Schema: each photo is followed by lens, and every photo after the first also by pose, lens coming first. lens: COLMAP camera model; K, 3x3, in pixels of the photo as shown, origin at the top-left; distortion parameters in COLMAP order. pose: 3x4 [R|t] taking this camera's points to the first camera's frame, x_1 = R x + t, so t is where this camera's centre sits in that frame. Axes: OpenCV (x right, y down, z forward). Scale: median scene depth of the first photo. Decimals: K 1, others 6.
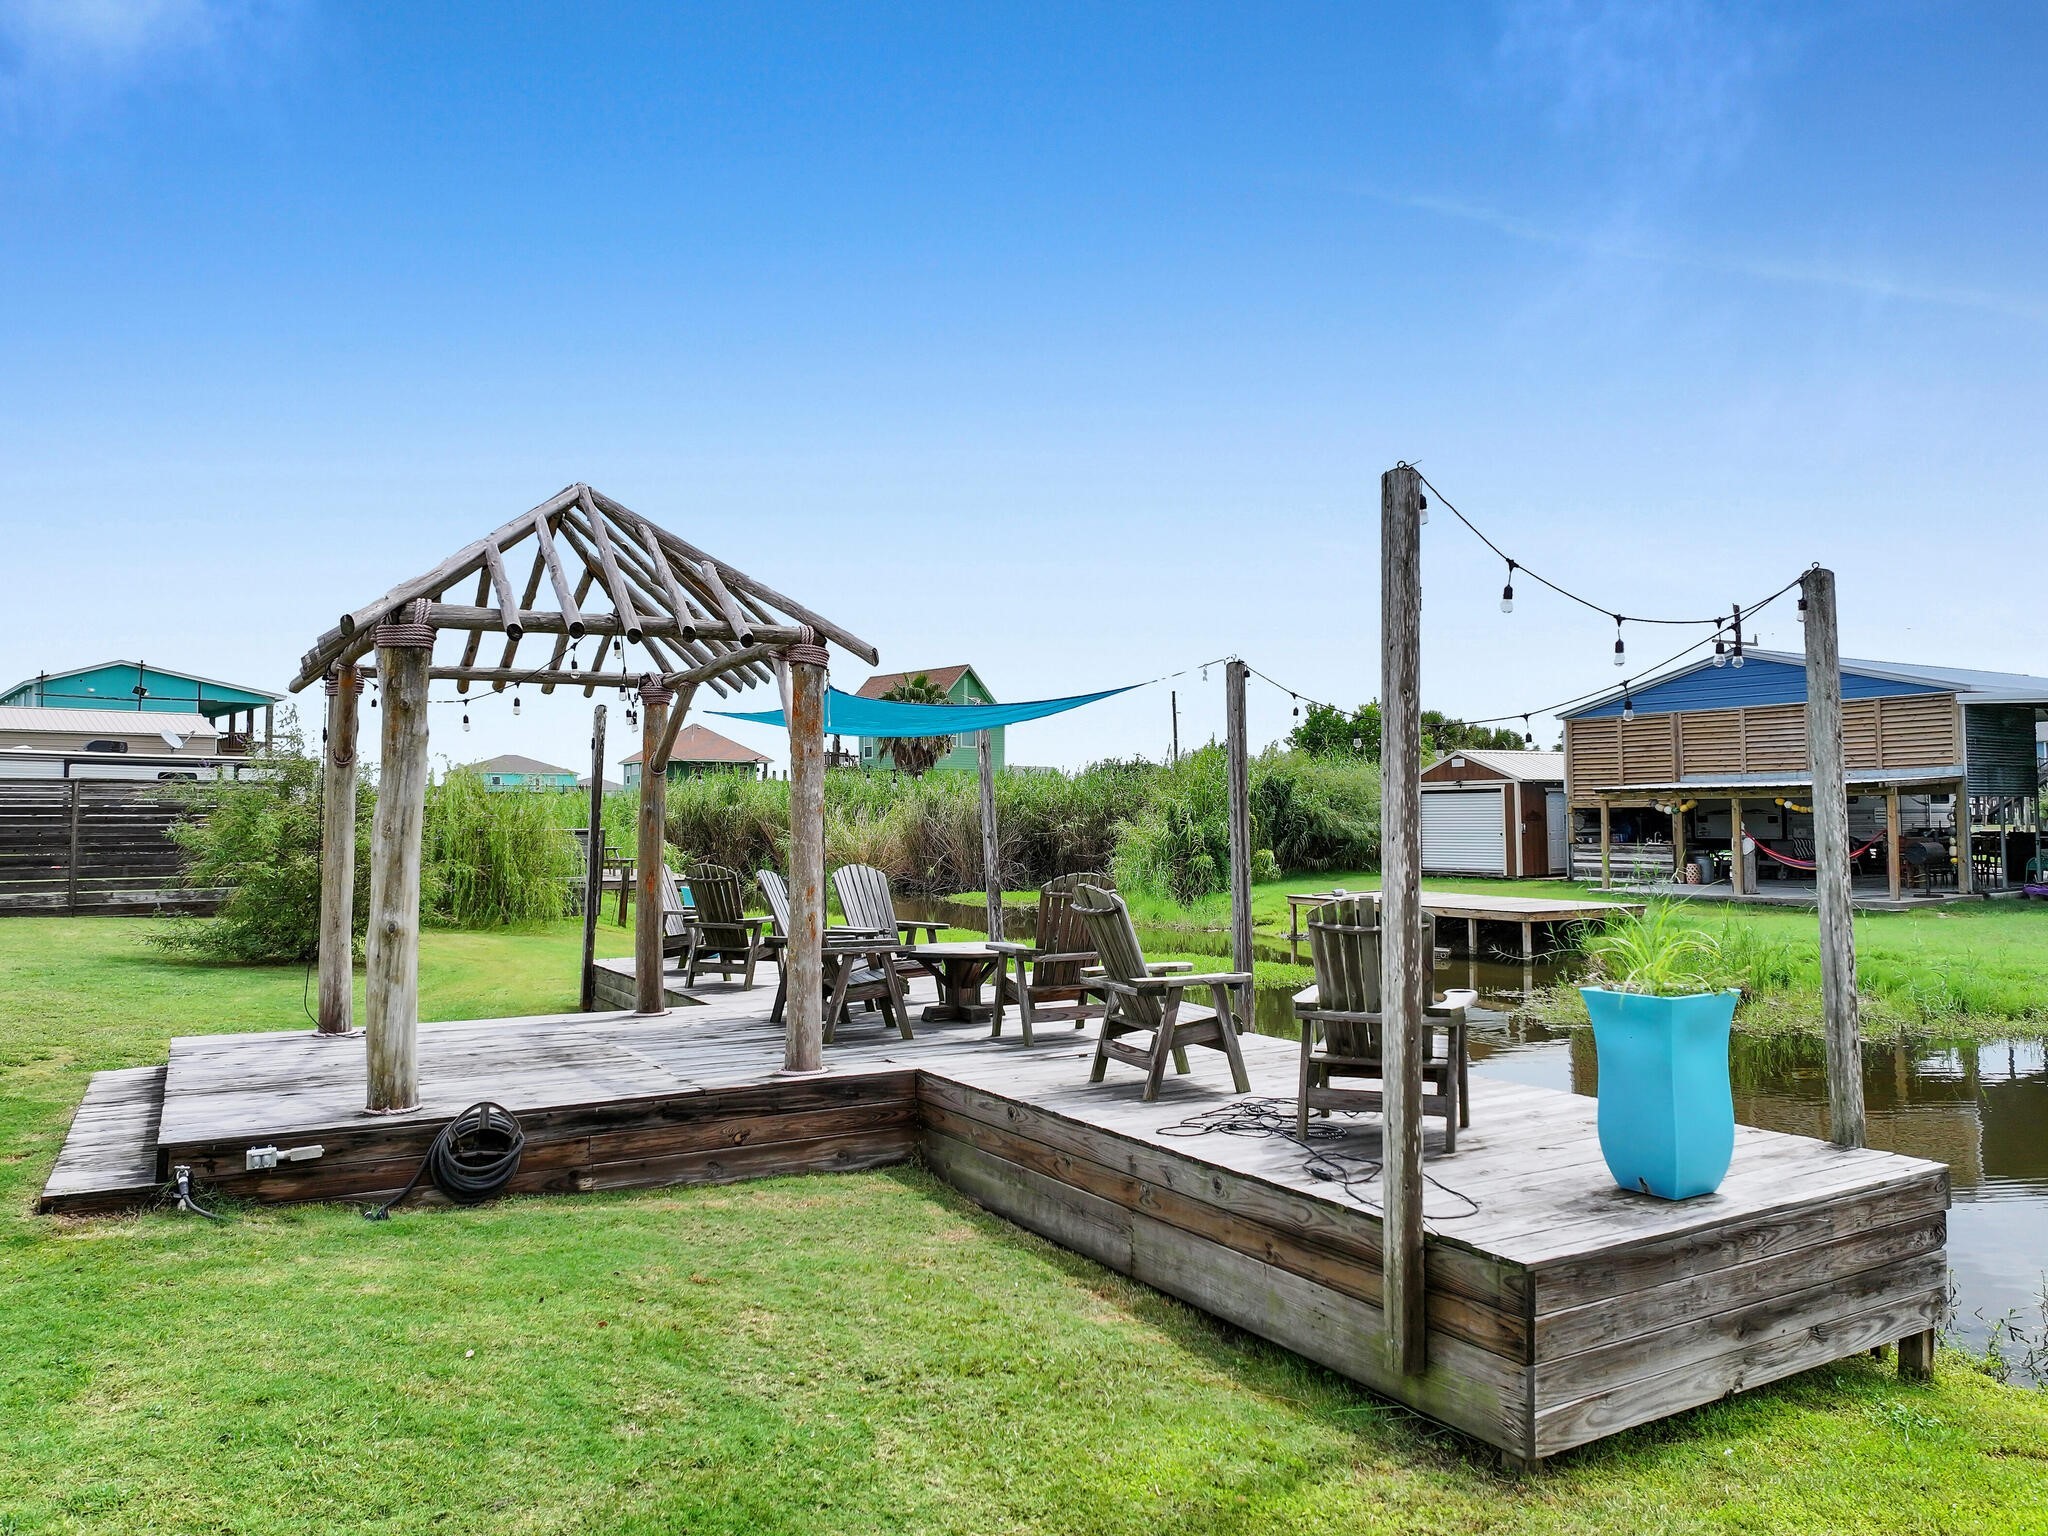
lens RADIAL K [[1428.4, 0, 1022.7], [0, 1428.4, 772.5], [0, 0, 1]] dist [0.001561, 0.007219]
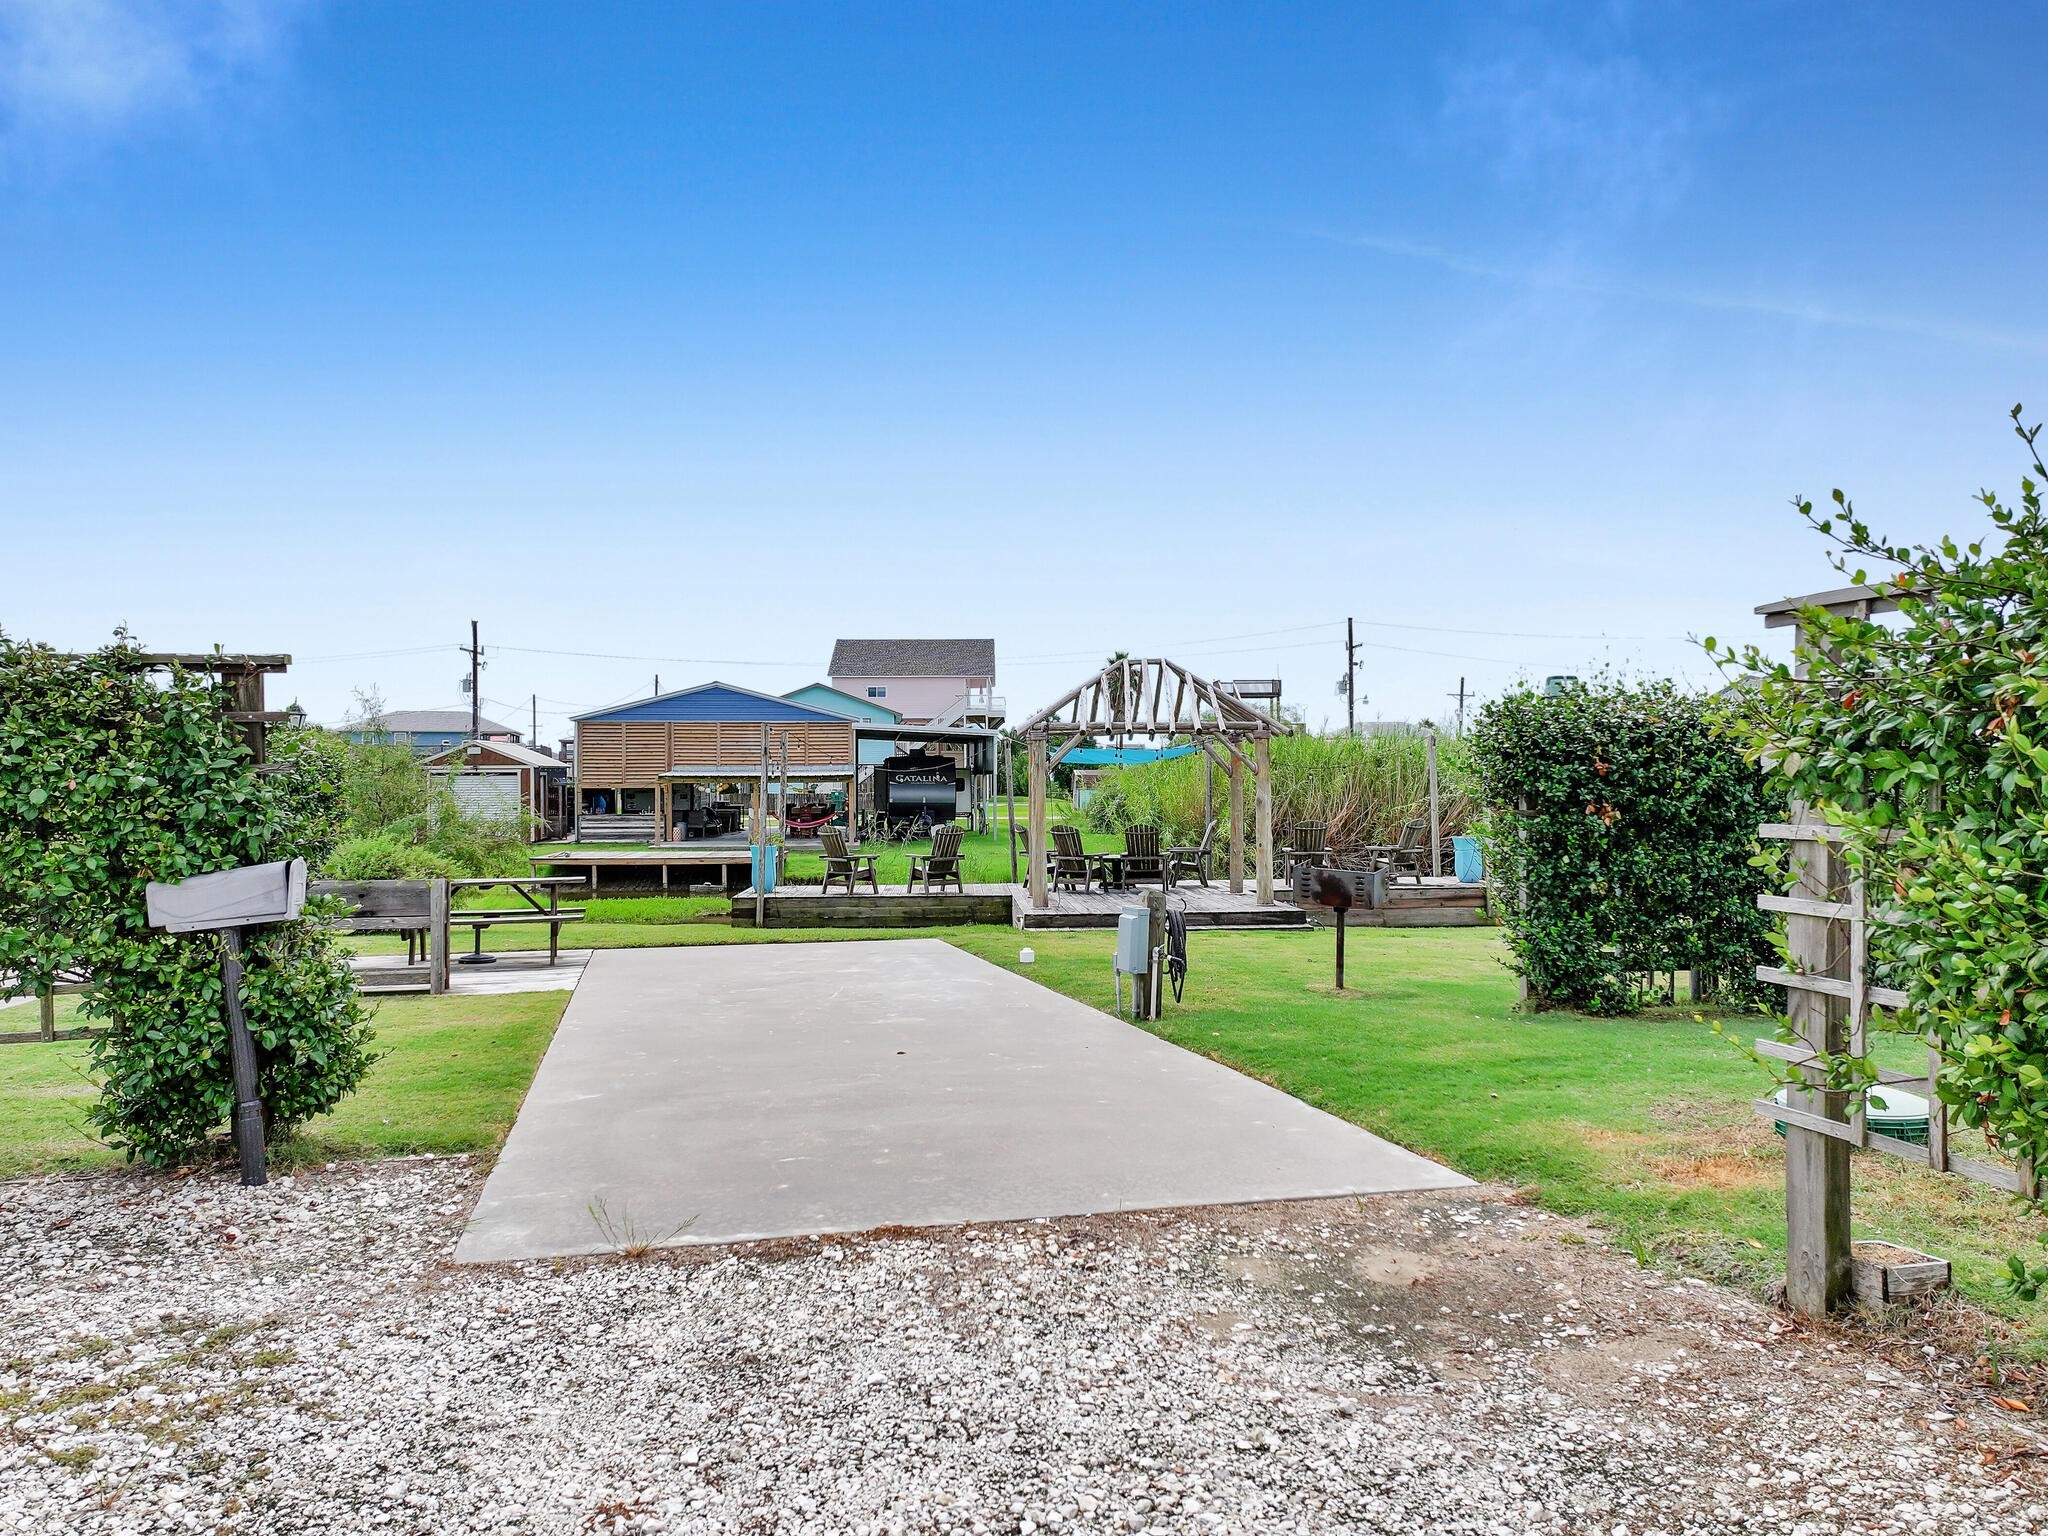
lens RADIAL K [[1428.4, 0, 1019.2], [0, 1428.4, 772.9], [0, 0, 1]] dist [0.001561, 0.007219]
pose [[0.474451, 0.013086, 0.880185, -2.428317], [-0.030744, 0.999526, 0.001712, -0.016919], [-0.879745, -0.027873, 0.474628, -0.070609]]
